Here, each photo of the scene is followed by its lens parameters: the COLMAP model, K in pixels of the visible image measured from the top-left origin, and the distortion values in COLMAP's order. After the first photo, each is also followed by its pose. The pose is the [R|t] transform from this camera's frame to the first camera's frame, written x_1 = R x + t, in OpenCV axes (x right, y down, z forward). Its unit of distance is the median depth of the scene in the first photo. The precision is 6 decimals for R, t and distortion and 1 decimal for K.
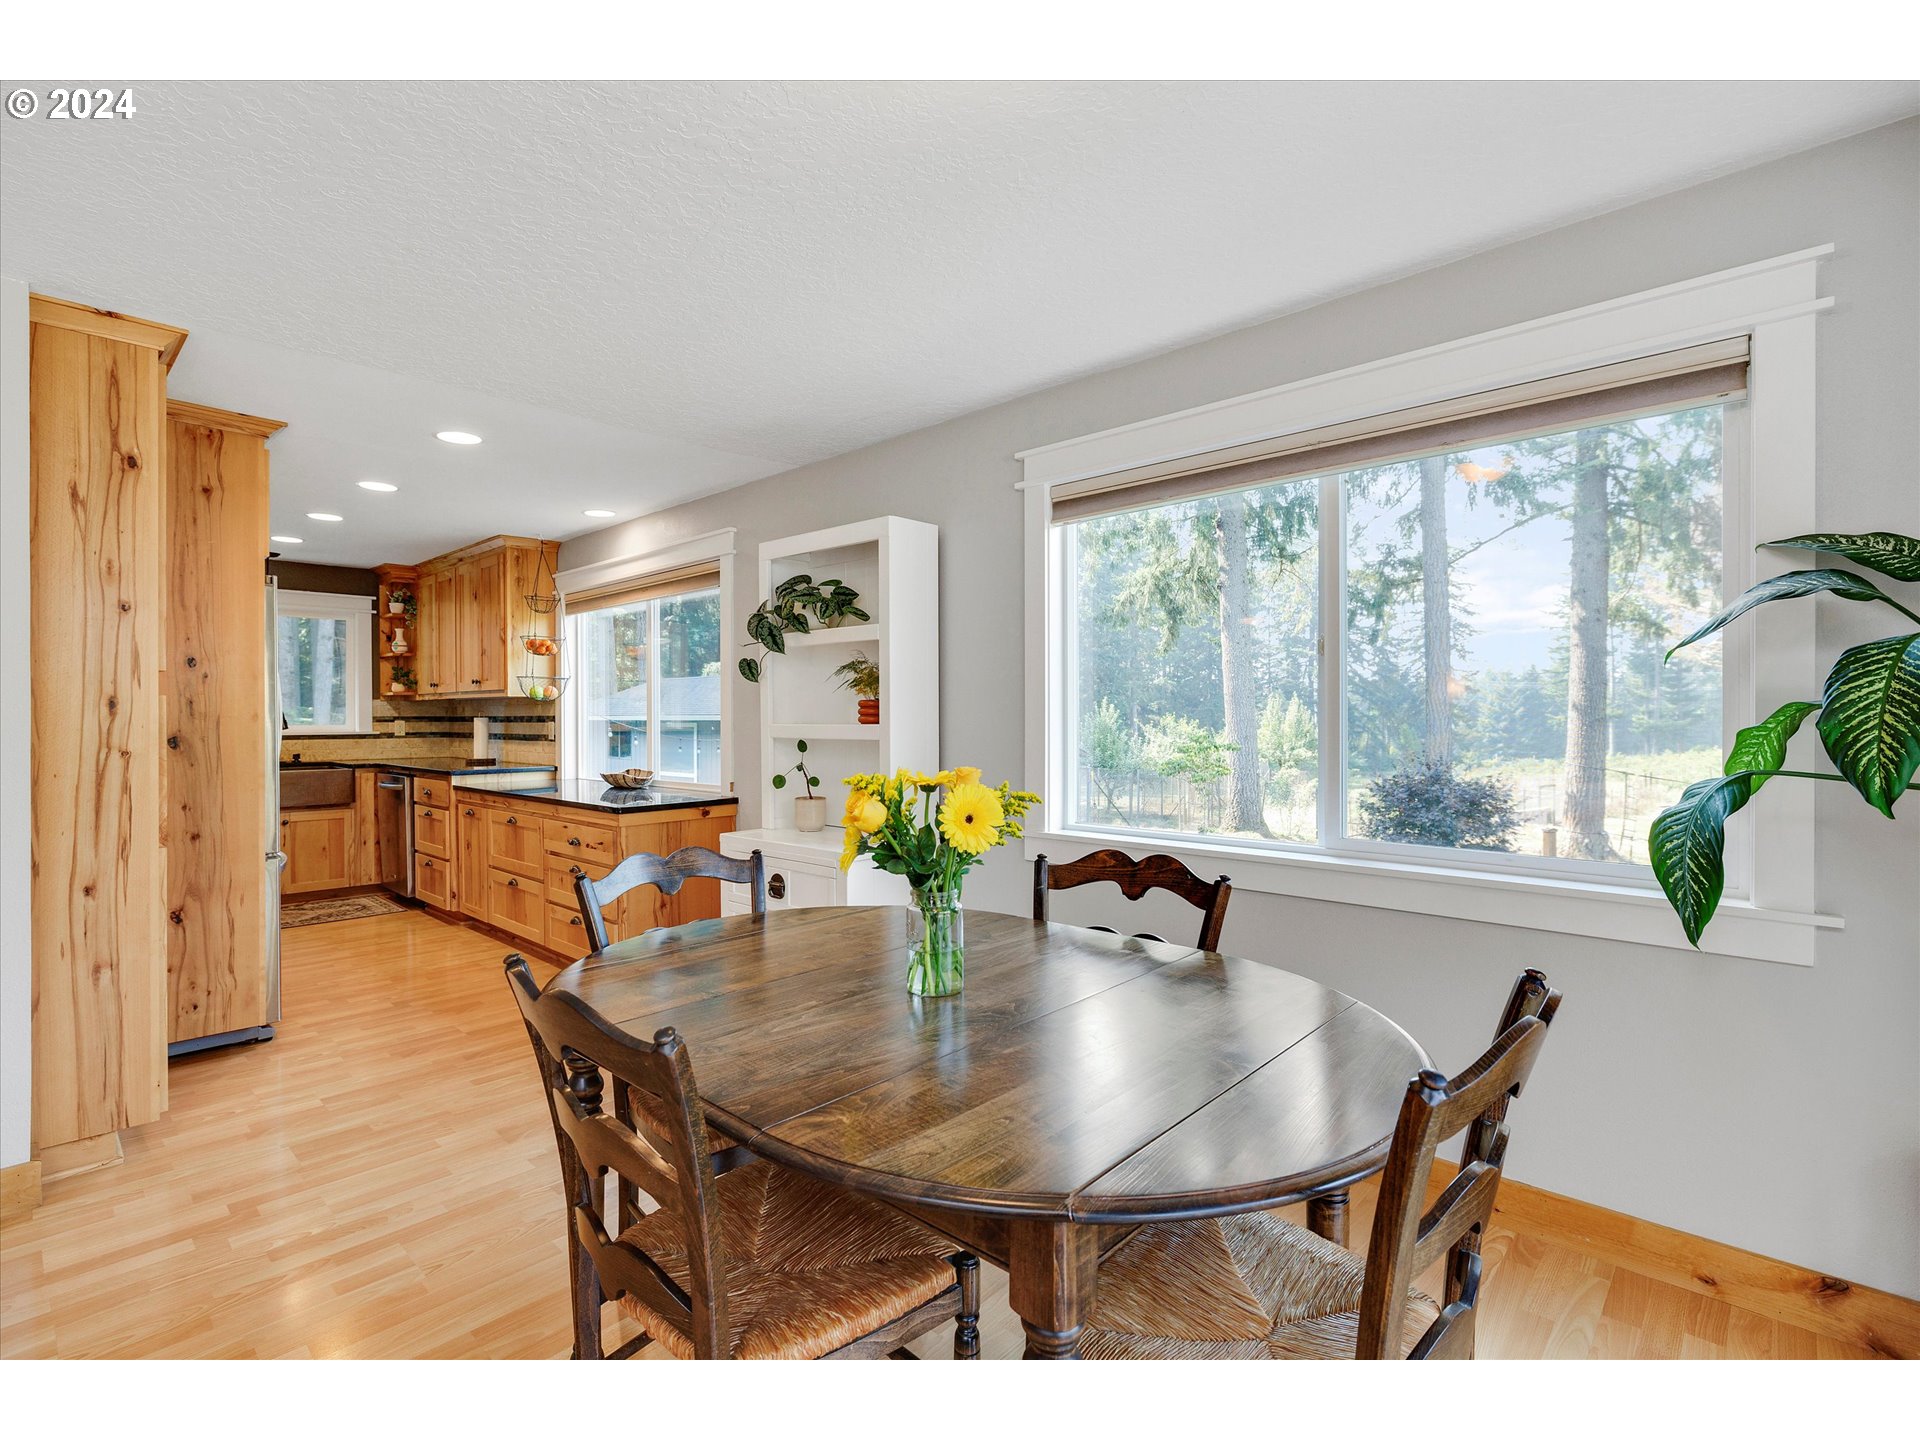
lens RADIAL K [[926.5, 0, 964.9], [0, 926.5, 722.0], [0, 0, 1]] dist [-0.011160, 0.000533]
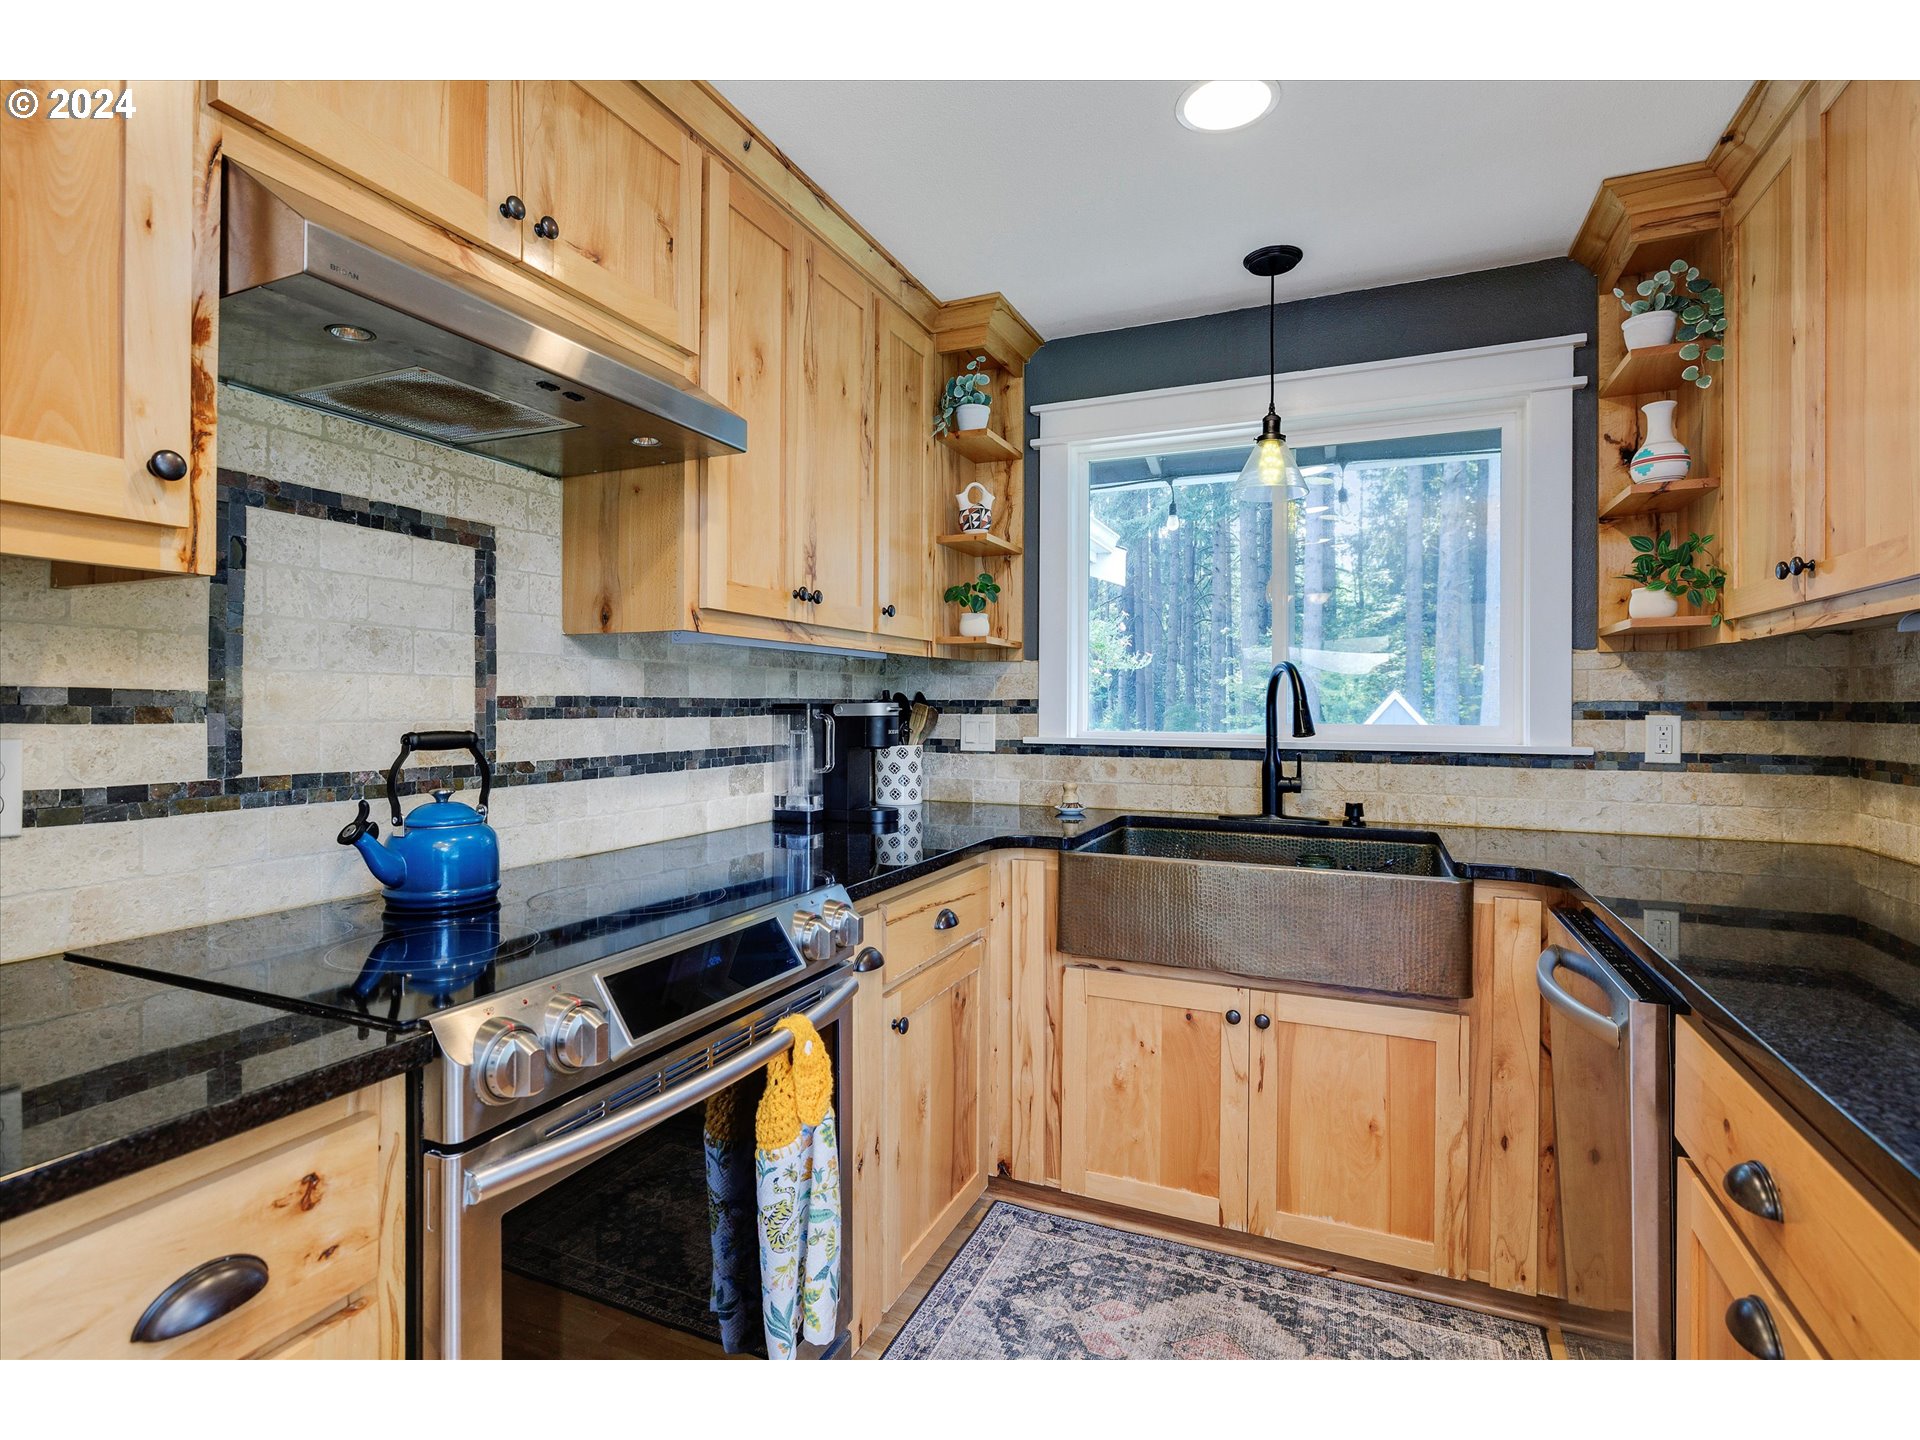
lens RADIAL K [[926.5, 0, 965.1], [0, 926.5, 721.7], [0, 0, 1]] dist [-0.011160, 0.000533]
pose [[0.331118, 0.008578, -0.943550, -0.407032], [-0.011220, 0.999924, 0.005153, 0.001961], [0.943523, 0.008881, 0.331189, 0.692655]]
